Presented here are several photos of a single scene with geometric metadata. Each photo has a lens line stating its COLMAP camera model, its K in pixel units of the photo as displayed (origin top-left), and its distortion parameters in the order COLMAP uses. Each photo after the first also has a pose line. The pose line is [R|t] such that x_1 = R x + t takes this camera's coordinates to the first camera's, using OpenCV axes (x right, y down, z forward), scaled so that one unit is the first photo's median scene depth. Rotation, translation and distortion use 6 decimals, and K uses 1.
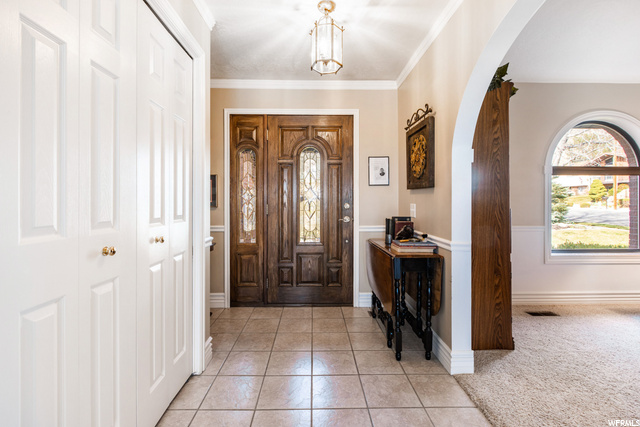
lens RADIAL K [[288.0, 0, 320.1], [0, 288.0, 208.1], [0, 0, 1]] dist [0.002260, -0.000029]
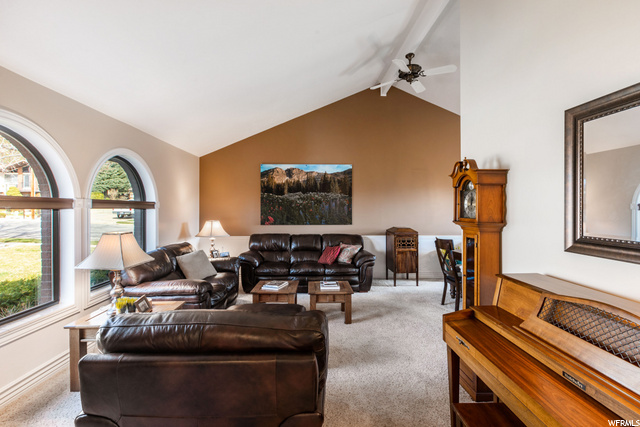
lens RADIAL K [[288.0, 0, 320.5], [0, 288.0, 211.5], [0, 0, 1]] dist [0.002260, -0.000029]
pose [[-0.004087, -0.001007, 0.999991, 0.085325], [0.000744, 0.999999, 0.001010, -0.028190], [-0.999991, 0.000749, -0.004086, 0.074262]]
